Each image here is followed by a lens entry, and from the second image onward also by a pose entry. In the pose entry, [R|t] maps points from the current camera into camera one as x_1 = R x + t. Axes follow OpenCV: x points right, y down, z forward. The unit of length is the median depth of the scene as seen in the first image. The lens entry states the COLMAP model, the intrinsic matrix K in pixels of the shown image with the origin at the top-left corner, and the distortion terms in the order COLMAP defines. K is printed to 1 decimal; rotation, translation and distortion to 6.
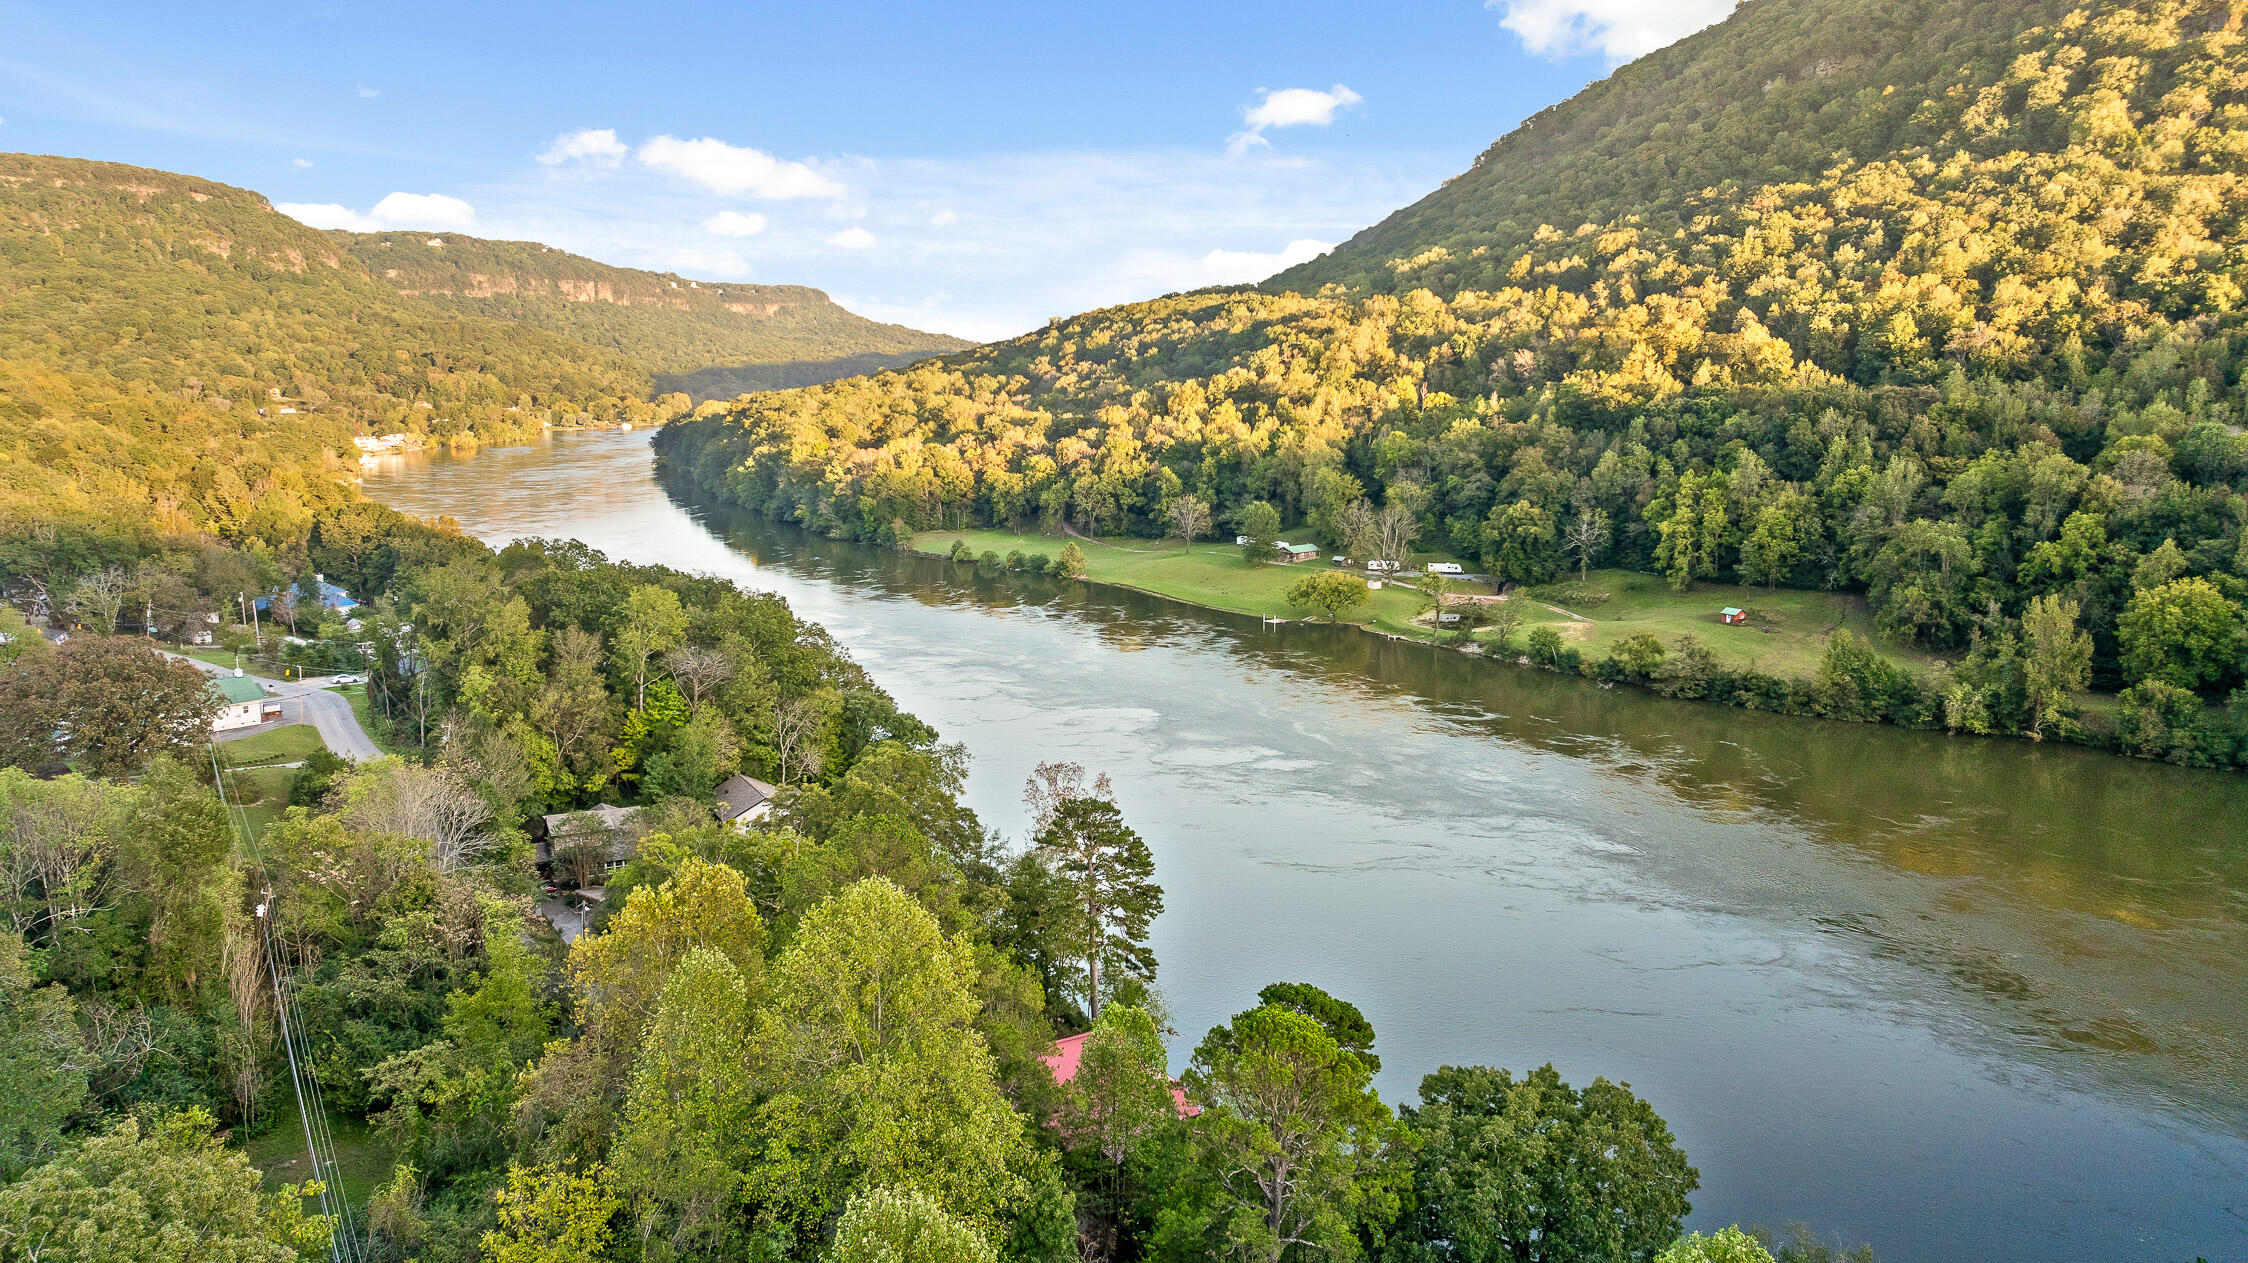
lens RADIAL K [[1601.8, 0, 1120.2], [0, 1601.8, 624.8], [0, 0, 1]] dist [-0.033963, 0.026998]
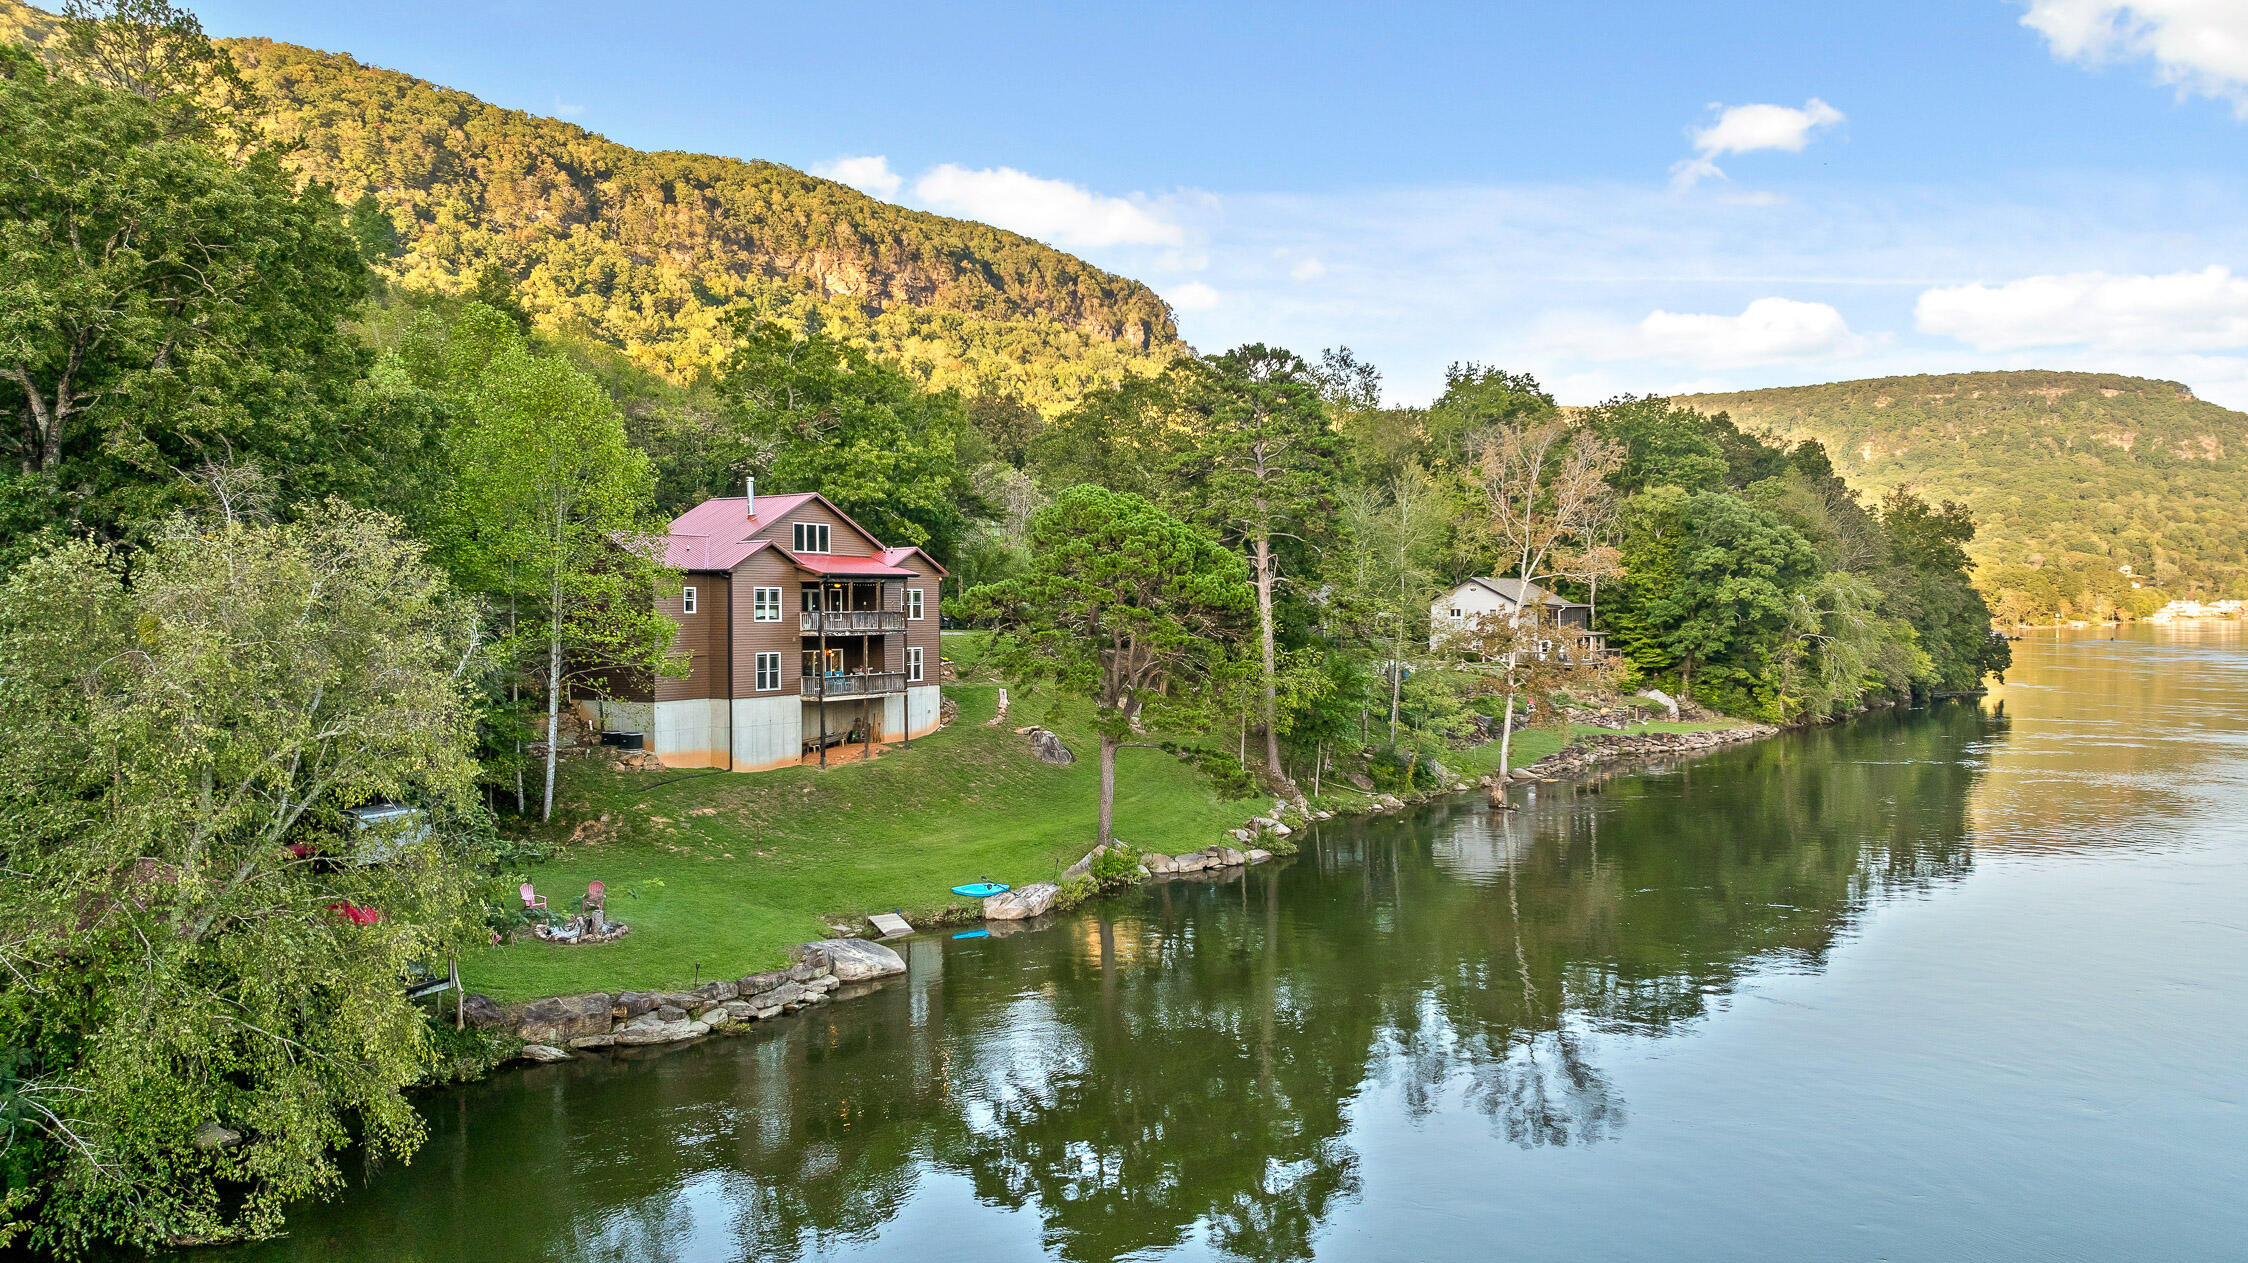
lens RADIAL K [[1601.8, 0, 1120.2], [0, 1601.8, 624.8], [0, 0, 1]] dist [-0.033963, 0.026998]
pose [[0.441207, 0.003486, -0.897398, 0.127728], [-0.134102, 0.989021, -0.062089, 0.062897], [0.887329, 0.147737, 0.436831, 0.155751]]
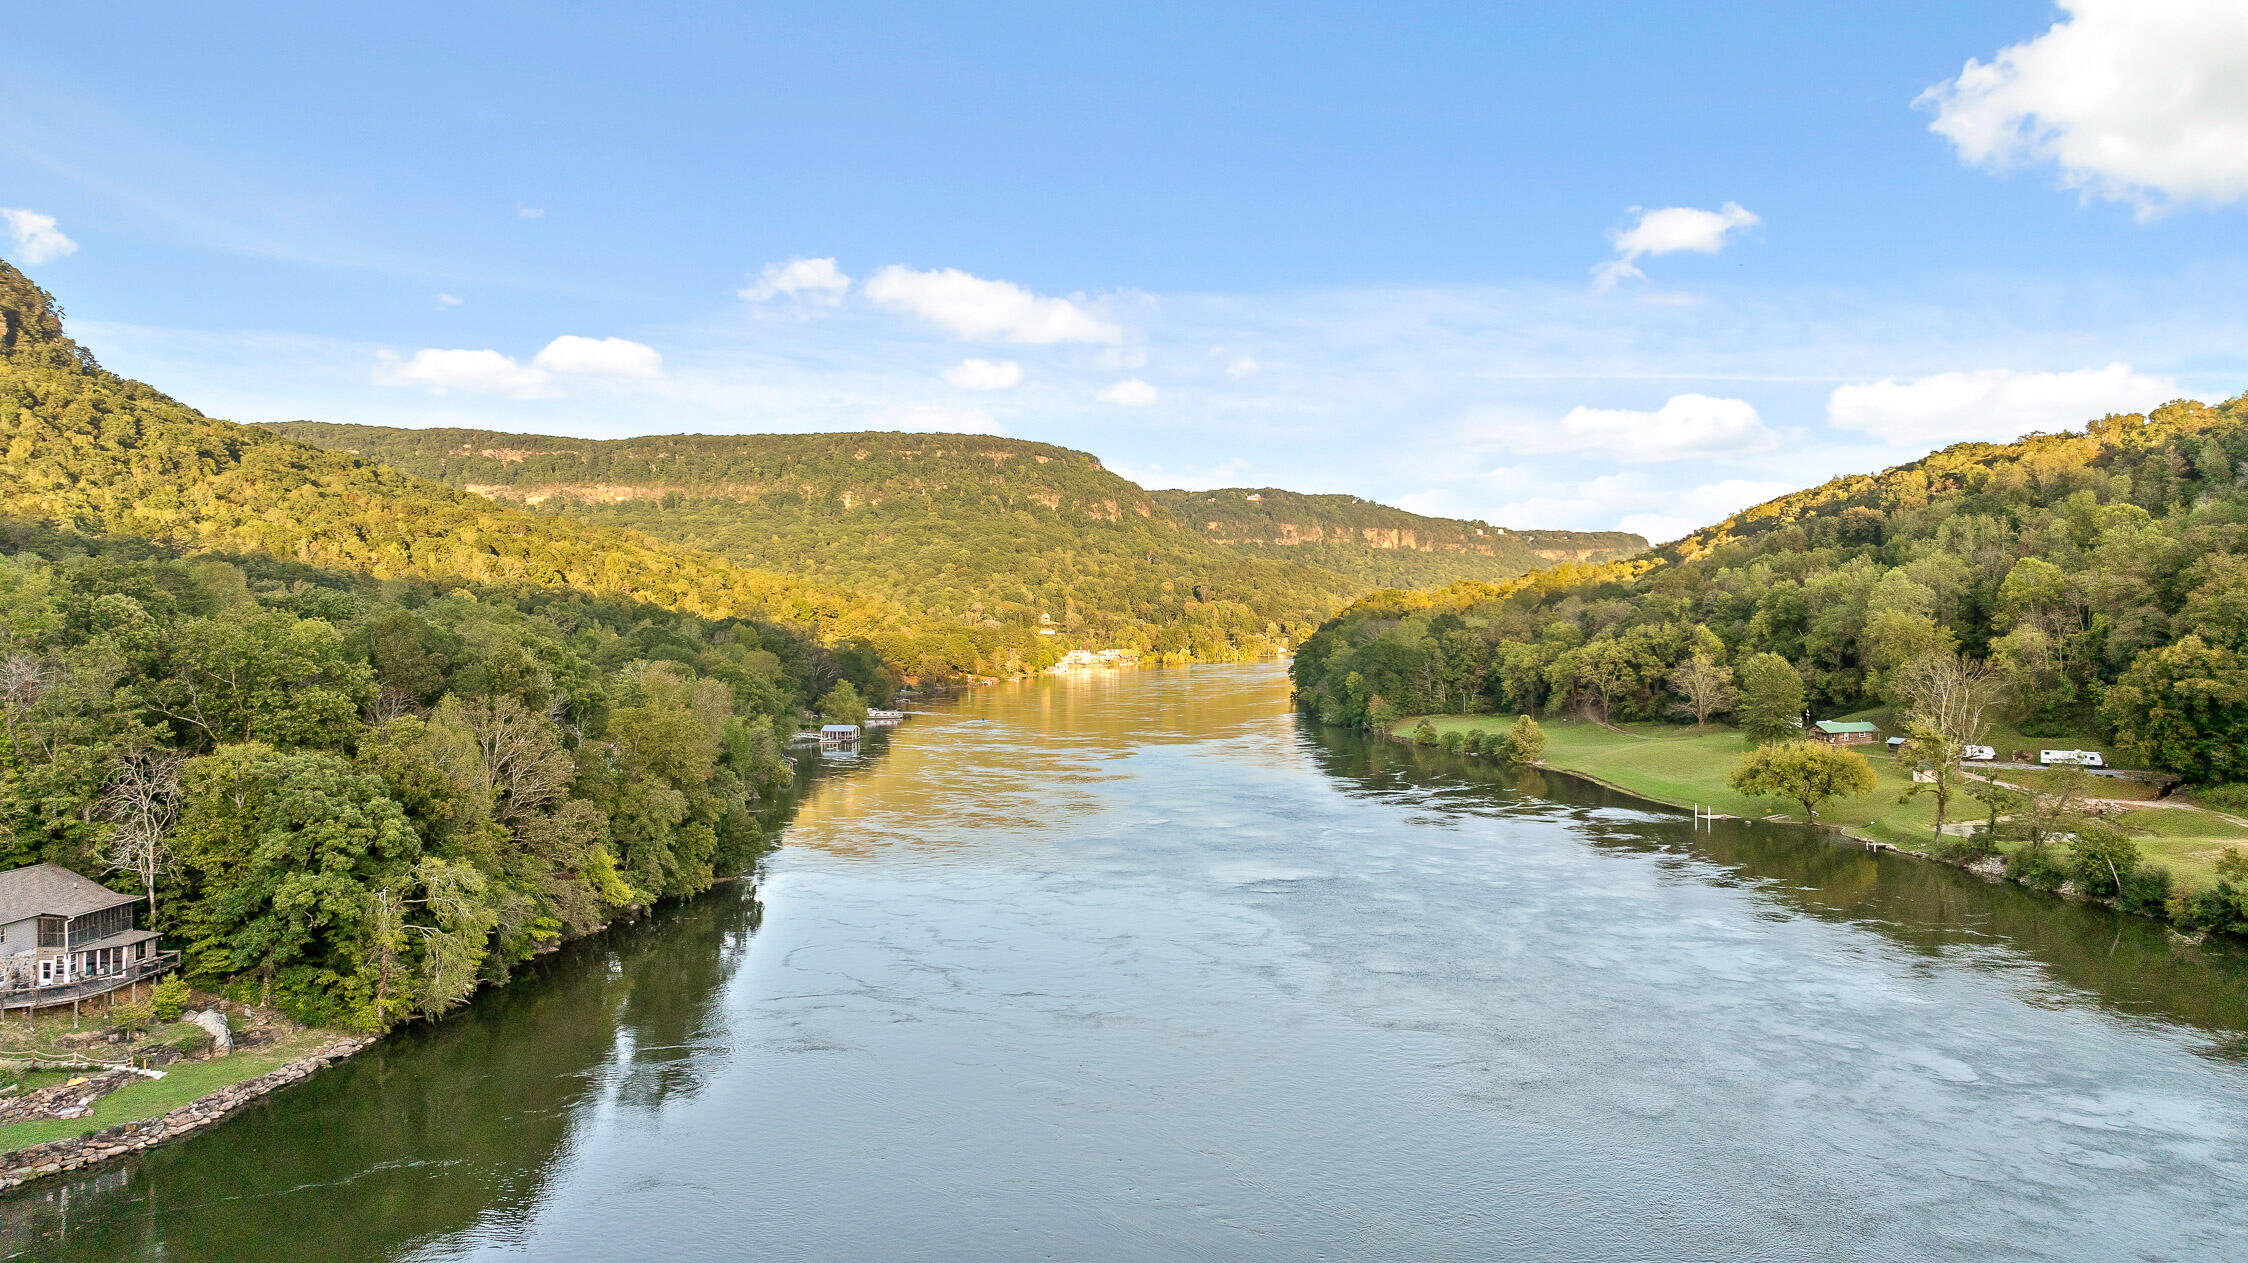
lens RADIAL K [[1578.8, 0, 1113.4], [0, 1578.8, 629.7], [0, 0, 1]] dist [-0.017107, 0.035403]
pose [[0.866769, -0.003568, -0.498698, 0.137641], [-0.073905, 0.988014, -0.135520, 0.018248], [0.493204, 0.154321, 0.856116, 0.218854]]
